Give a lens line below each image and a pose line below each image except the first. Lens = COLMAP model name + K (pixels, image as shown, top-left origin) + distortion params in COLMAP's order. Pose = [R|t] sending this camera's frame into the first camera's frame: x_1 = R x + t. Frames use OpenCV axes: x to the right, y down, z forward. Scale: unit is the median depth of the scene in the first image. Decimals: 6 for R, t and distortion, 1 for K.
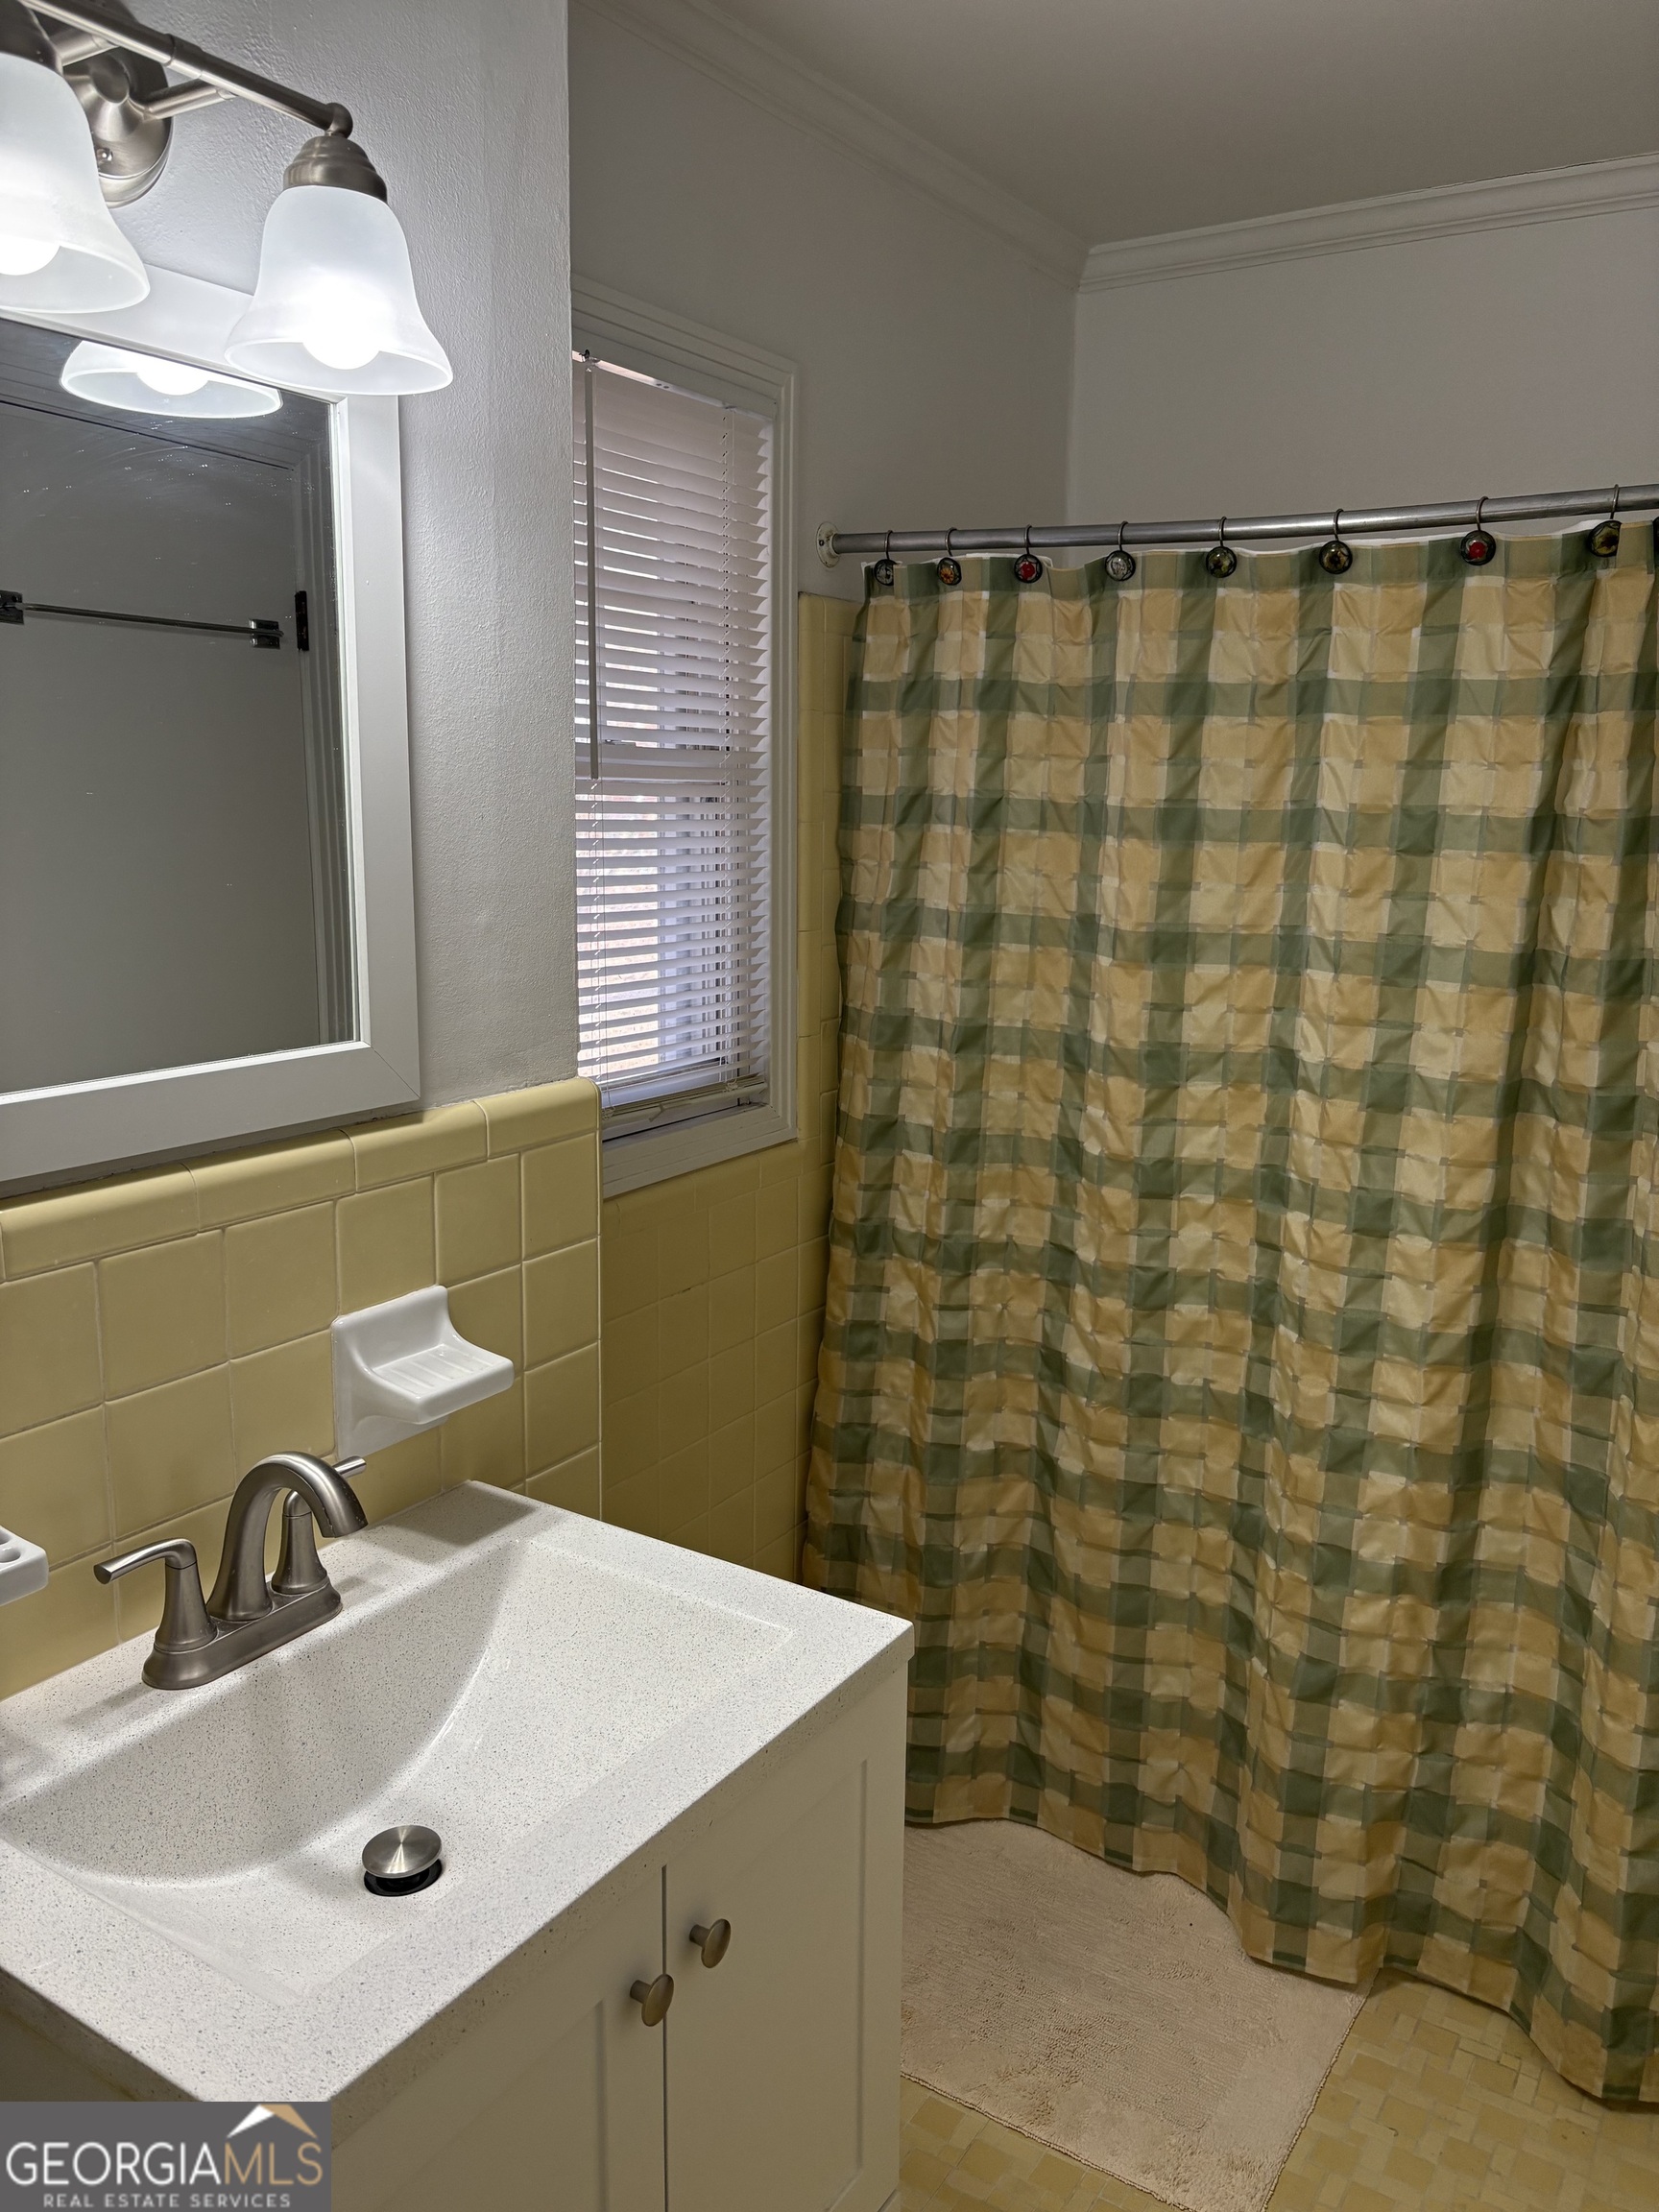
lens RADIAL K [[1700.1, 0, 829.5], [0, 1700.1, 1106.0], [0, 0, 1]] dist [0.002498, -0.006866]
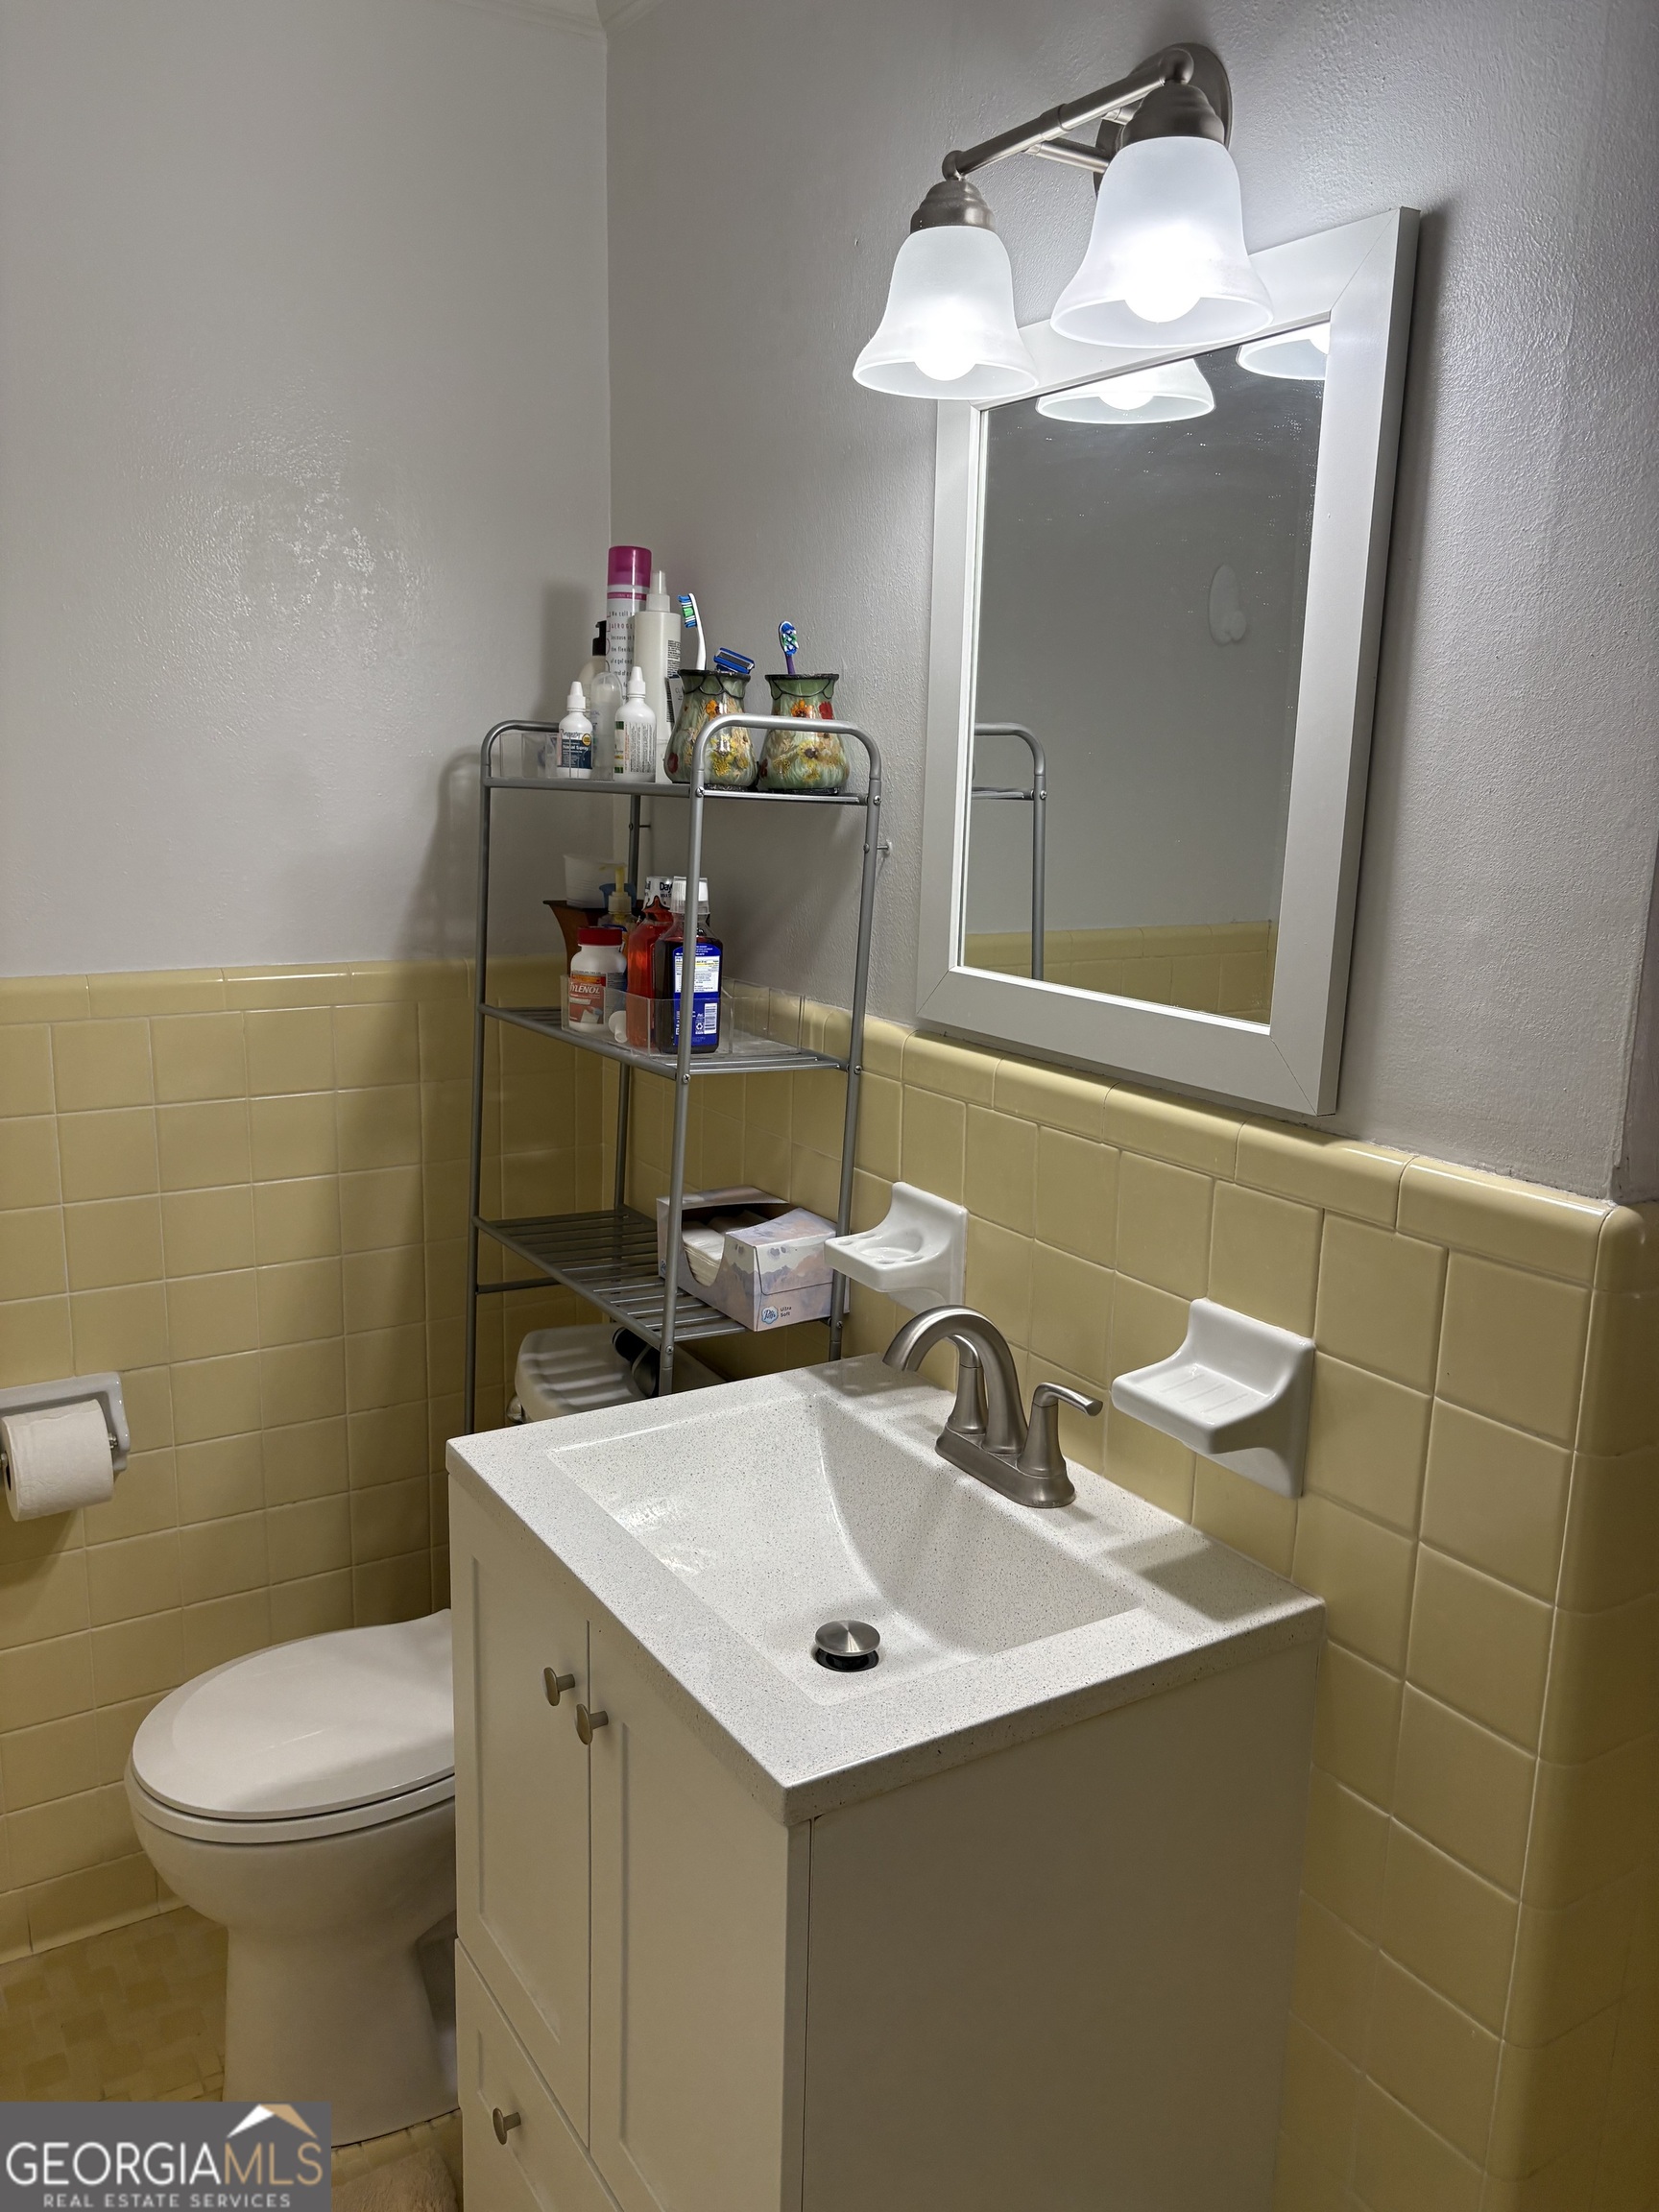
lens RADIAL K [[1700.1, 0, 829.5], [0, 1700.1, 1106.0], [0, 0, 1]] dist [0.002498, -0.006866]
pose [[-0.439153, 0.160560, -0.883949, 0.646181], [-0.194362, 0.943621, 0.267960, -0.198008], [0.877136, 0.289481, -0.383187, 1.158032]]
